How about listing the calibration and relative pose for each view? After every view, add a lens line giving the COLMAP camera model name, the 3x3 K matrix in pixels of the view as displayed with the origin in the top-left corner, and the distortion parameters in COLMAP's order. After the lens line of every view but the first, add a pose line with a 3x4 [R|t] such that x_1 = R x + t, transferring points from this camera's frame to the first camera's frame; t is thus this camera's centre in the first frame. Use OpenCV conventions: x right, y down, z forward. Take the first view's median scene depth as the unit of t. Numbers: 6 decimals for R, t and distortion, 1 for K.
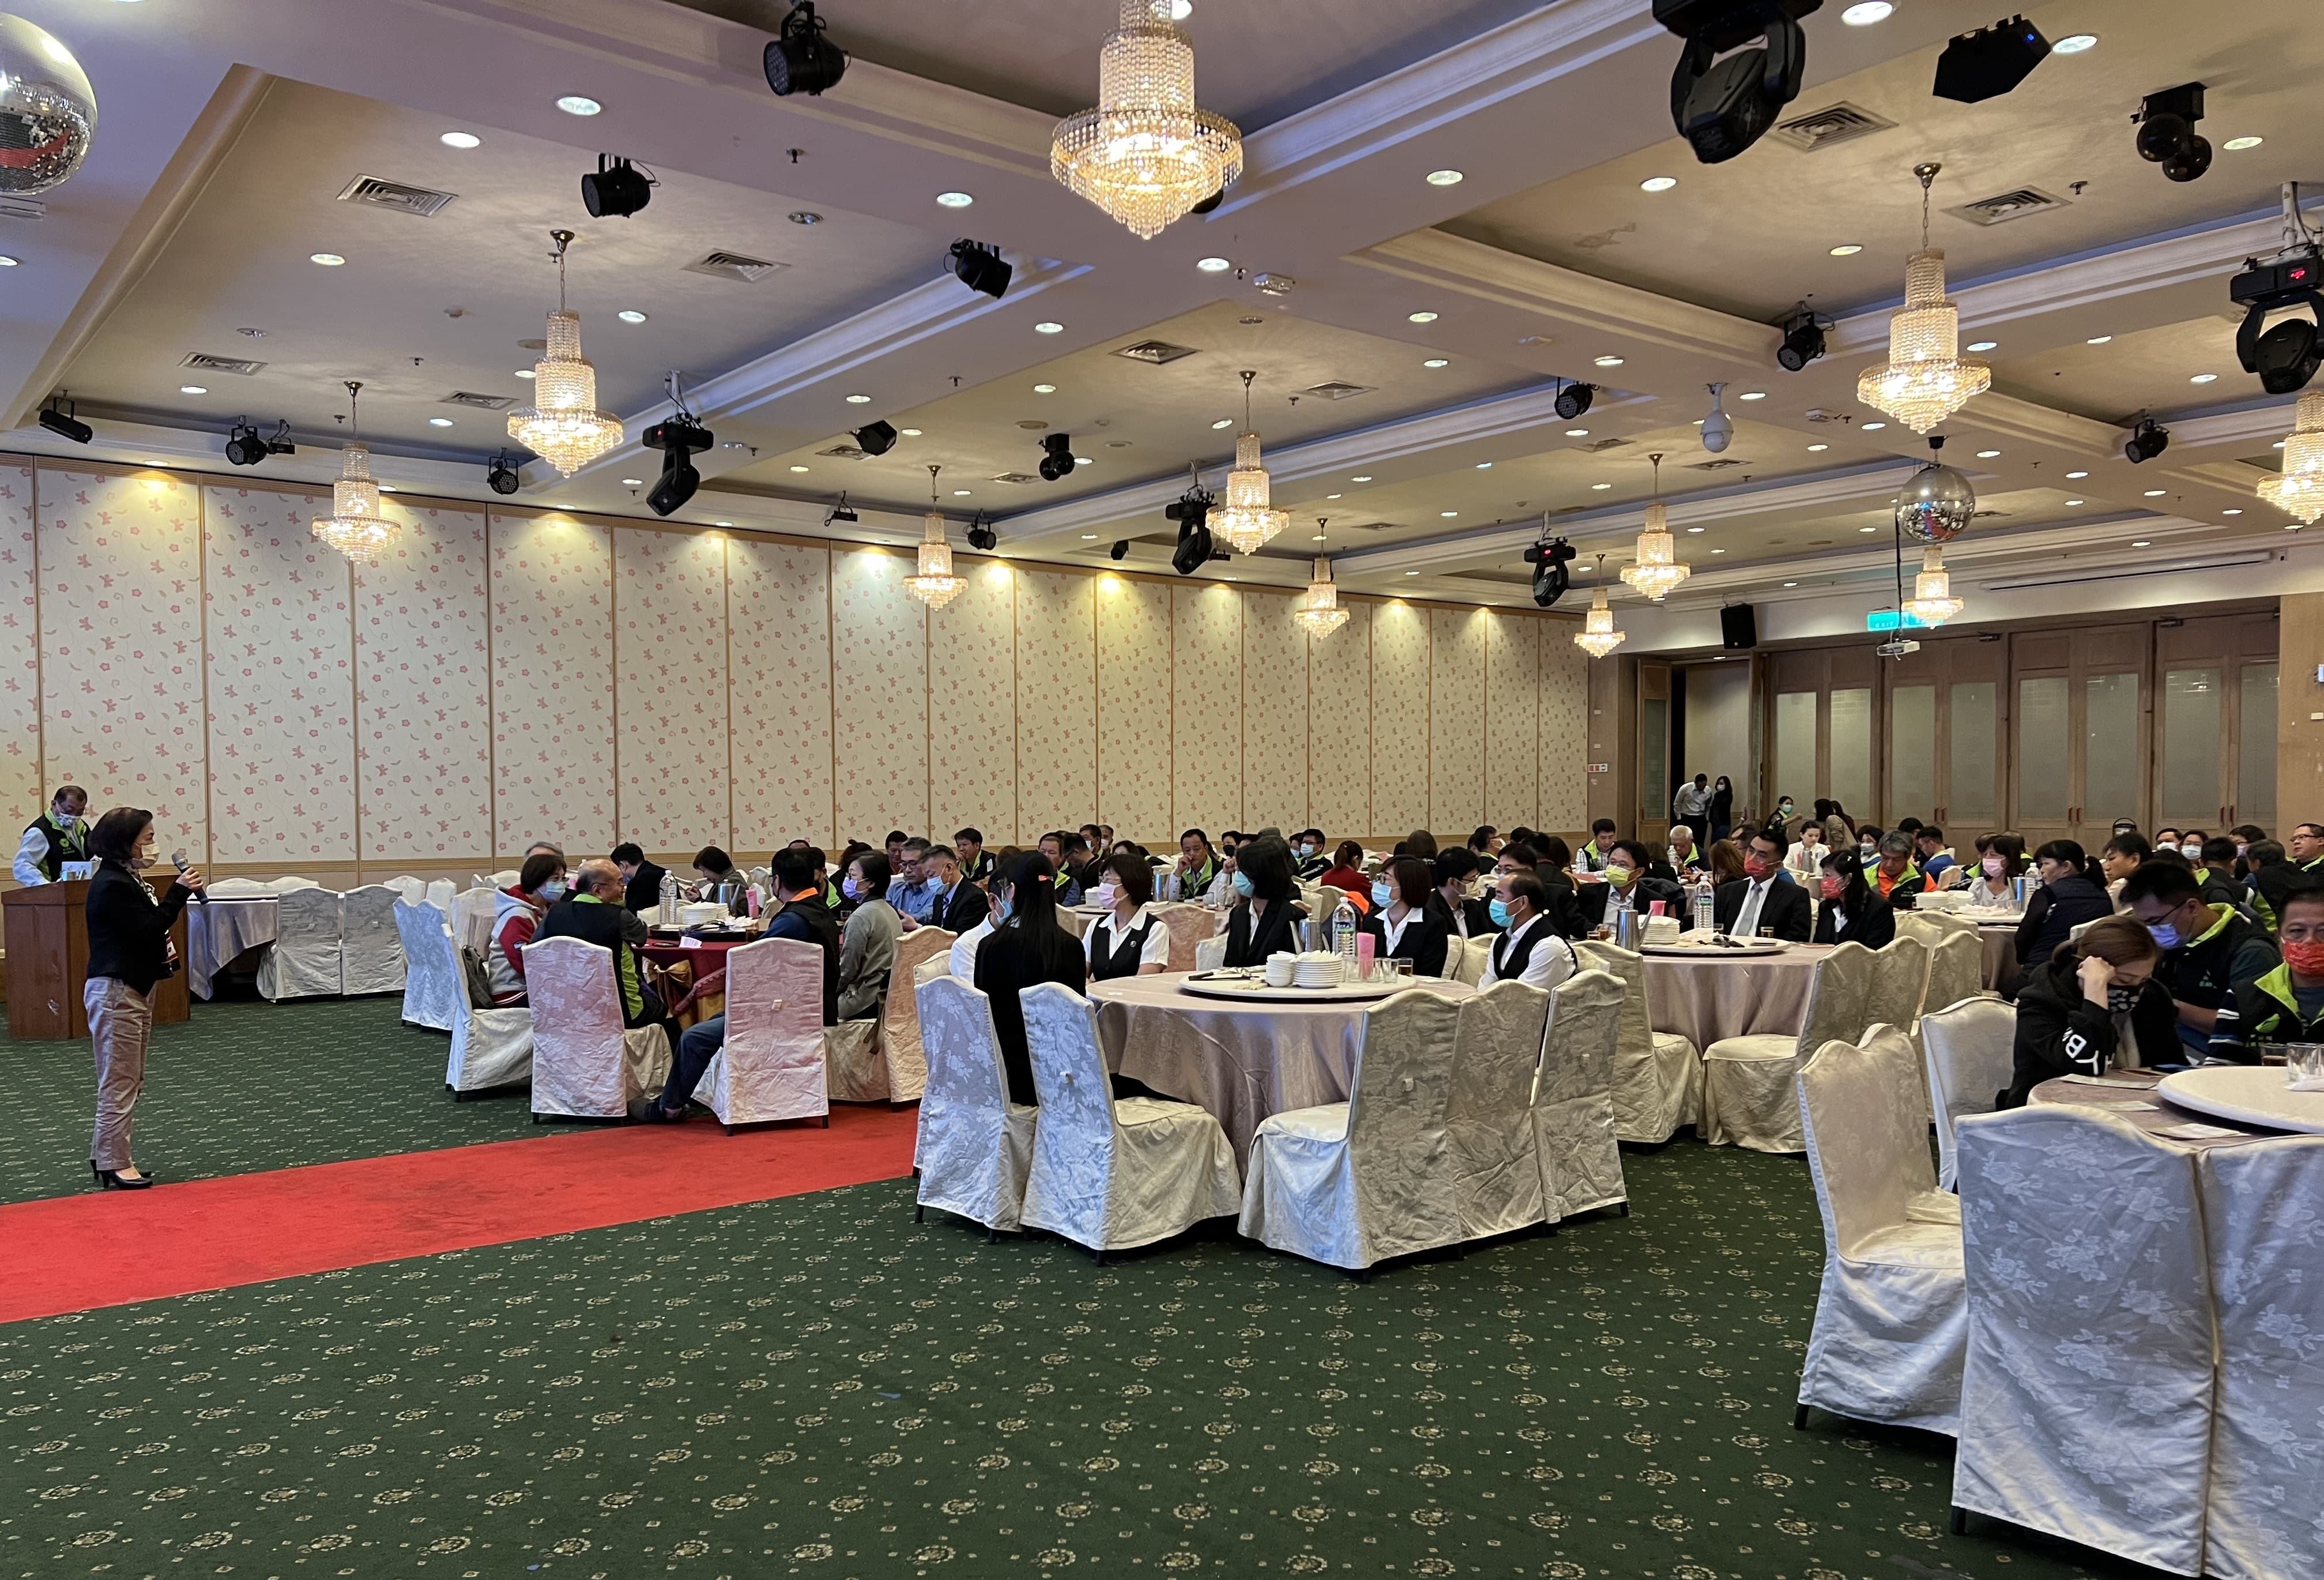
lens RADIAL K [[1729.3, 0, 1155.4], [0, 1729.3, 867.9], [0, 0, 1]] dist [0.058508, -0.063721]
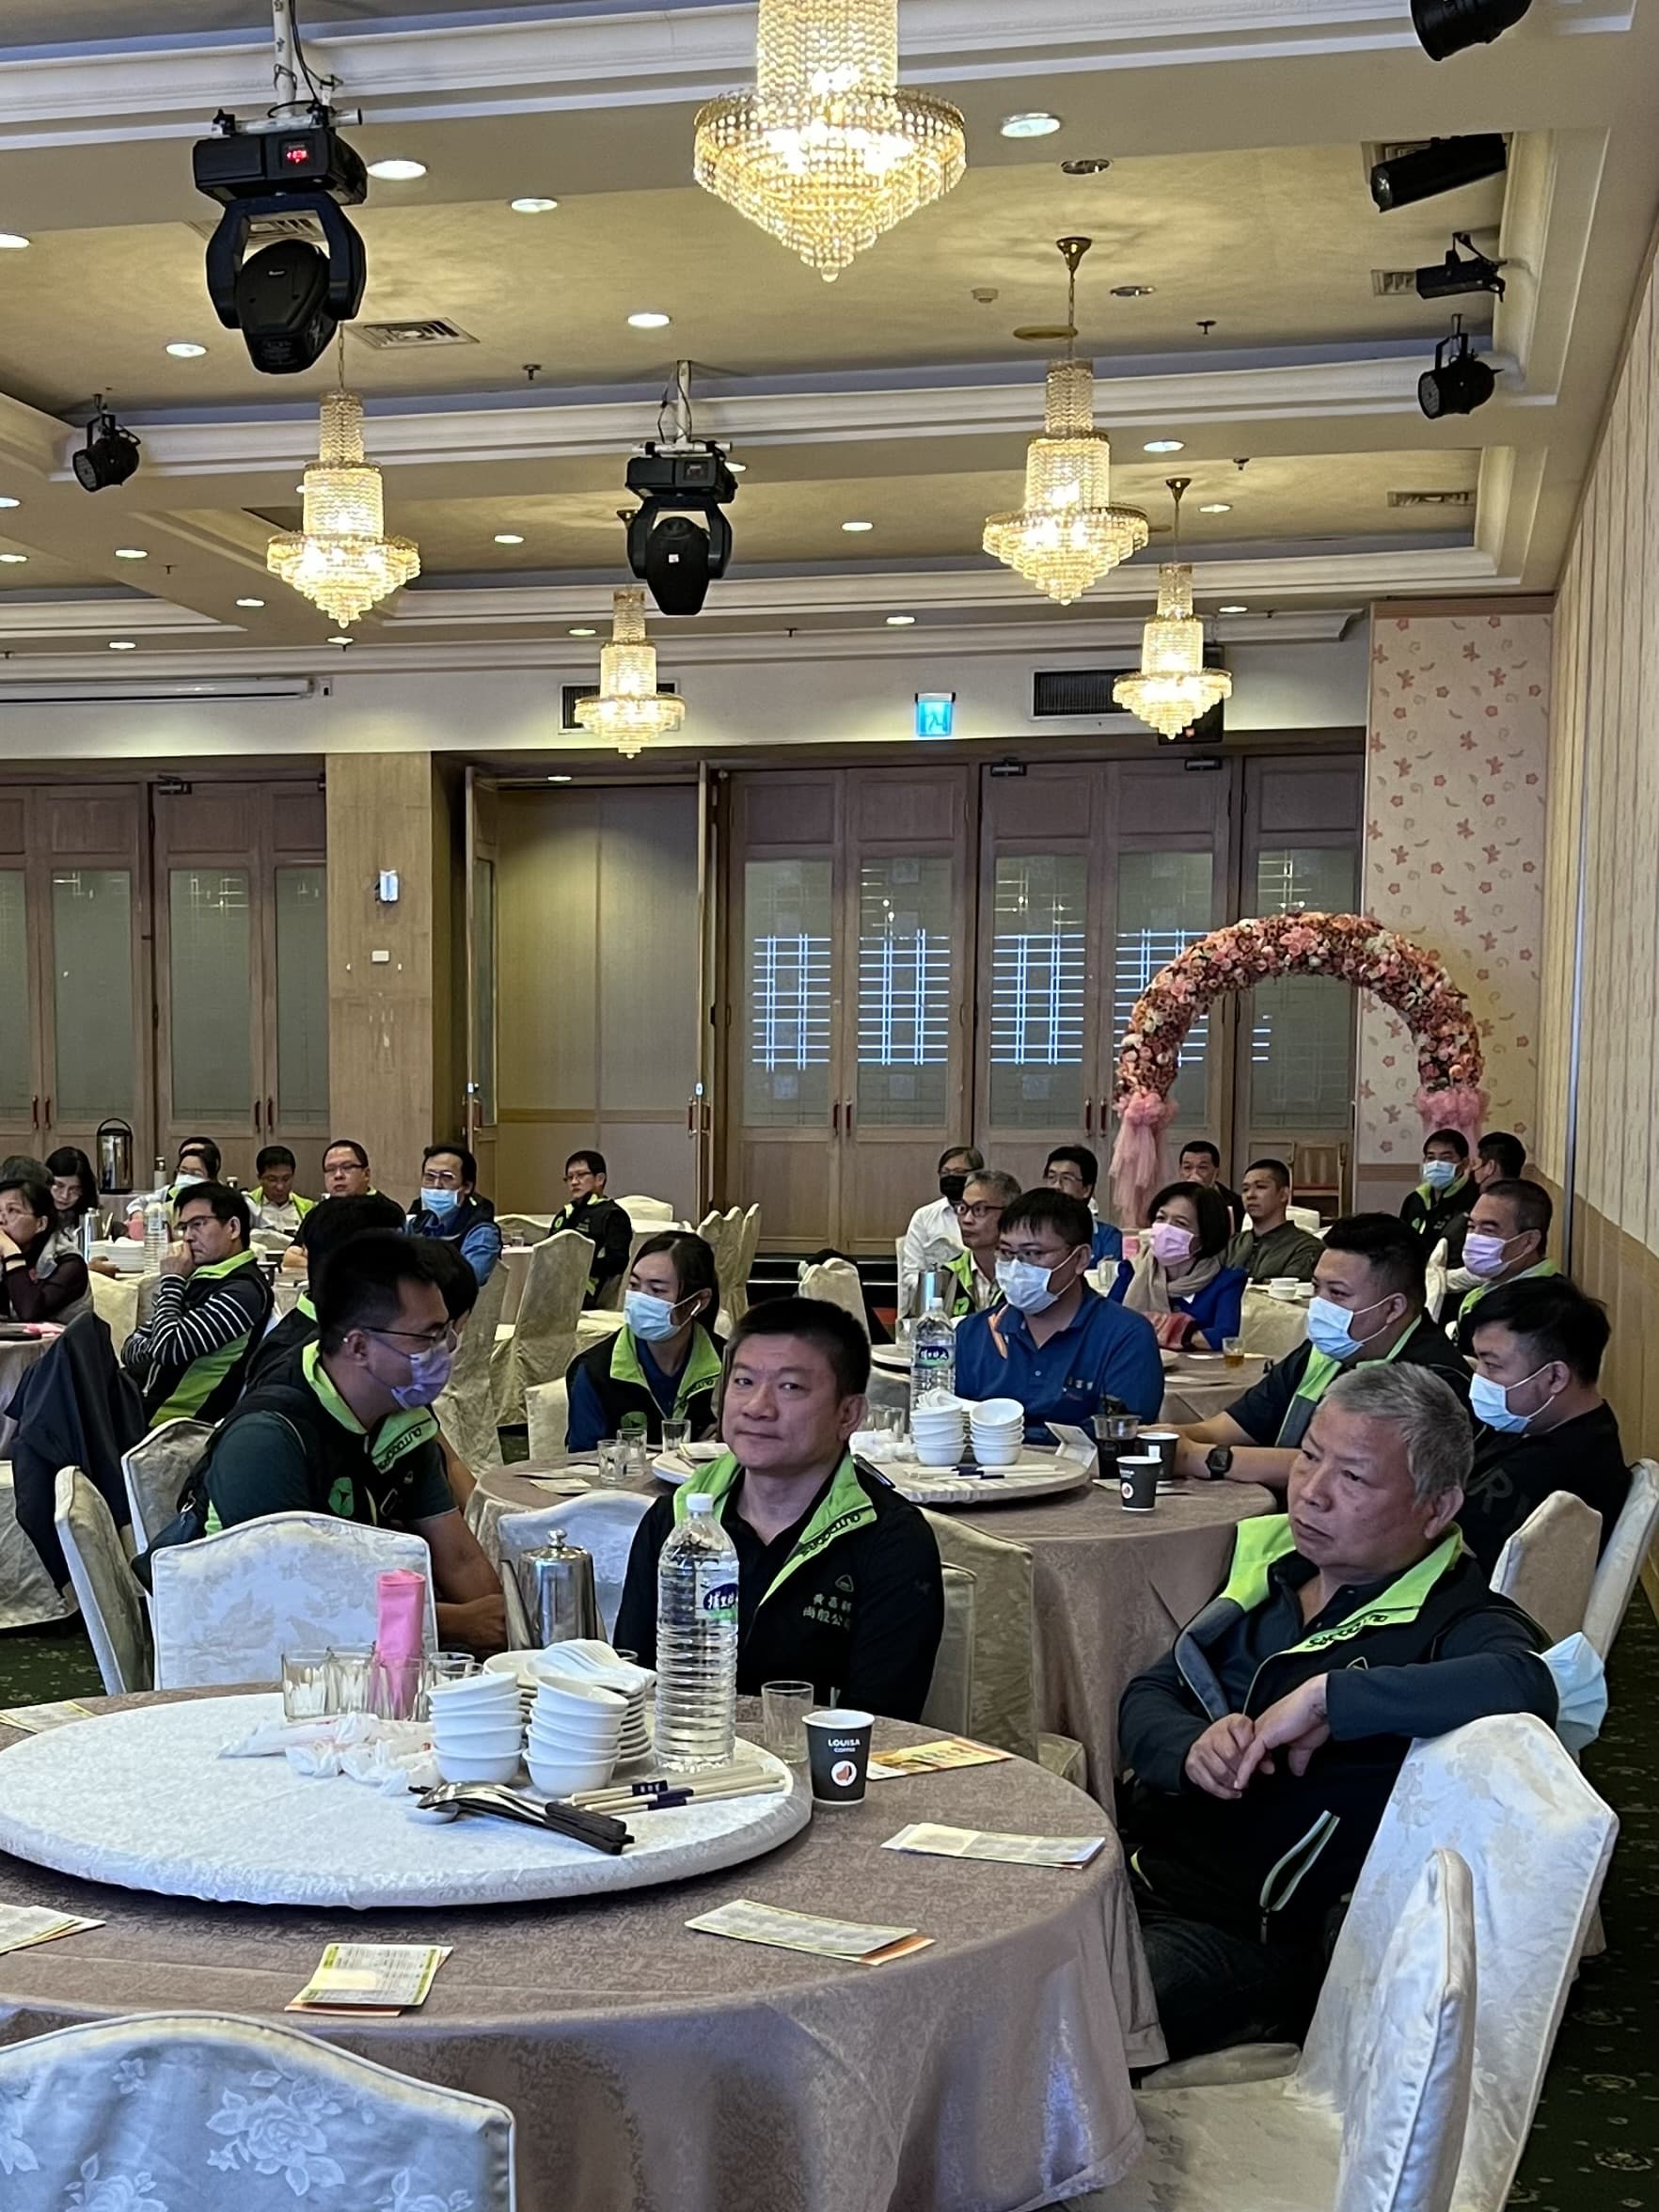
lens RADIAL K [[3132.9, 0, 589.3], [0, 3132.9, 1358.1], [0, 0, 1]] dist [0.215999, -0.592443]
pose [[0.800727, -0.045869, 0.597271, 0.113741], [0.014668, 0.998266, 0.057001, -0.015249], [-0.598850, -0.036881, 0.800011, 0.131428]]
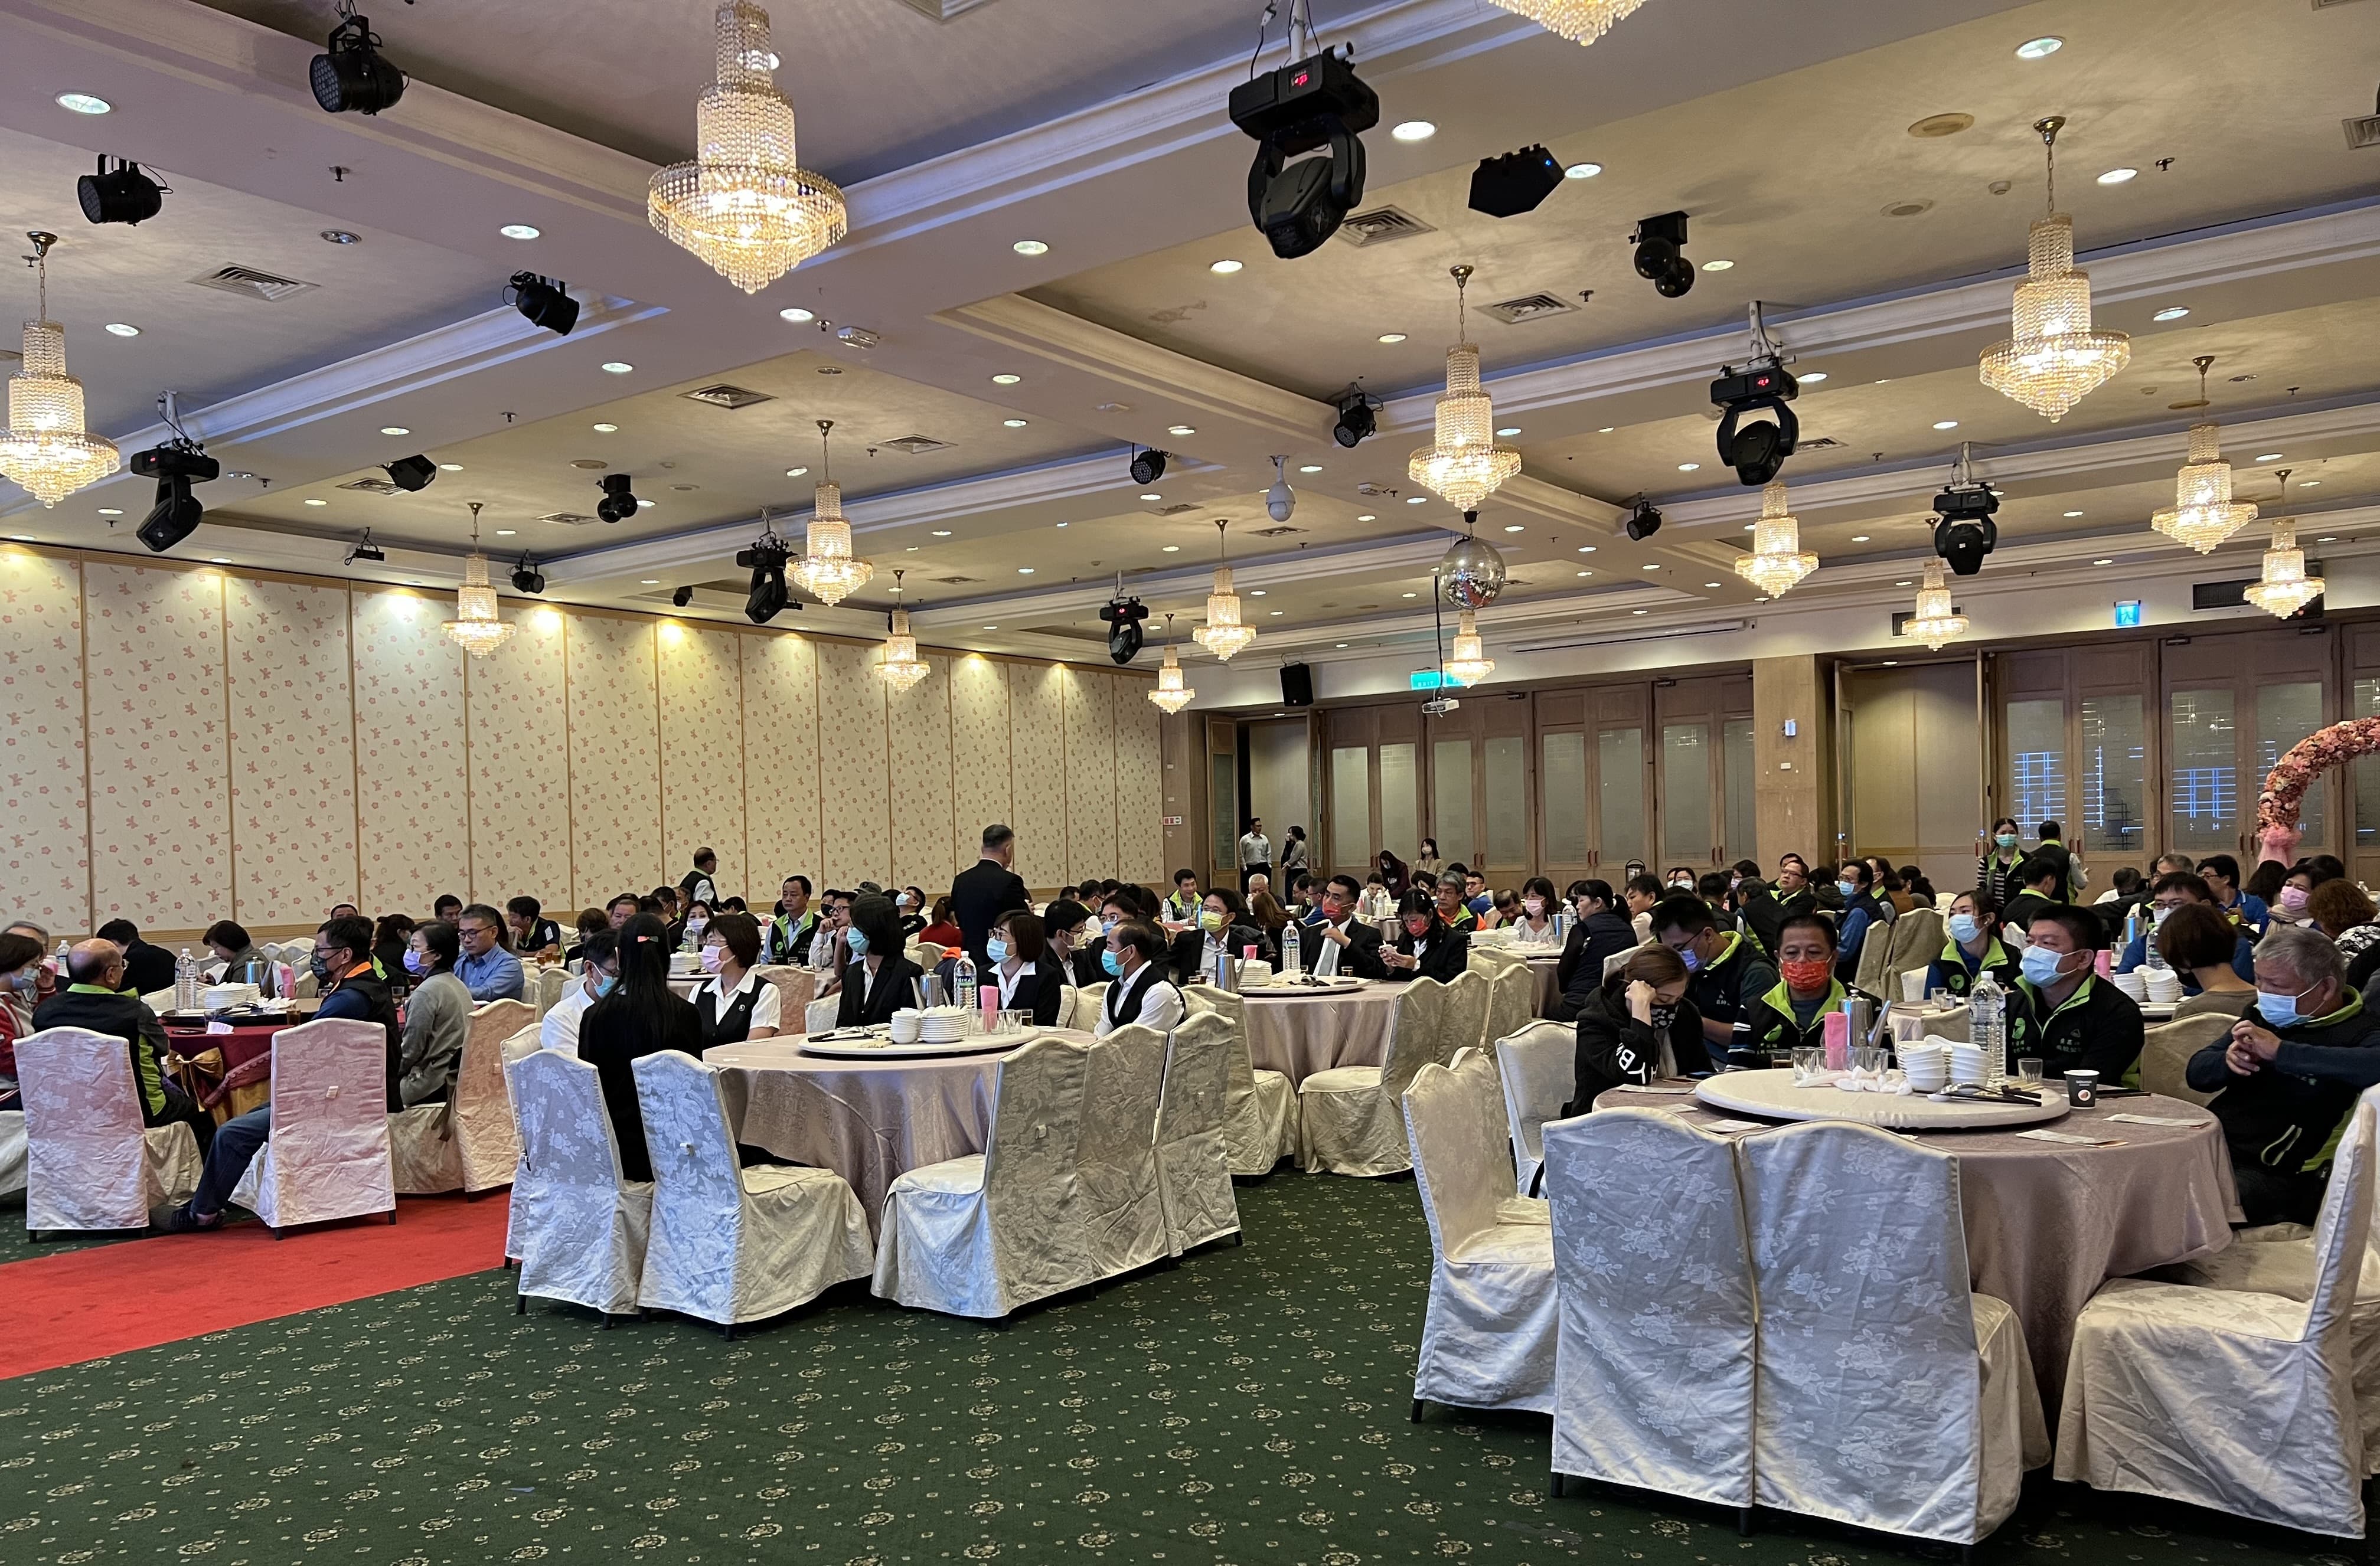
lens RADIAL K [[1778.5, 0, 1183.0], [0, 1778.5, 876.3], [0, 0, 1]] dist [0.030108, -0.014012]
pose [[0.965996, -0.022191, 0.257601, -0.025828], [0.029231, 0.999296, -0.023534, 0.000987], [-0.256898, 0.030263, 0.965965, -0.025079]]
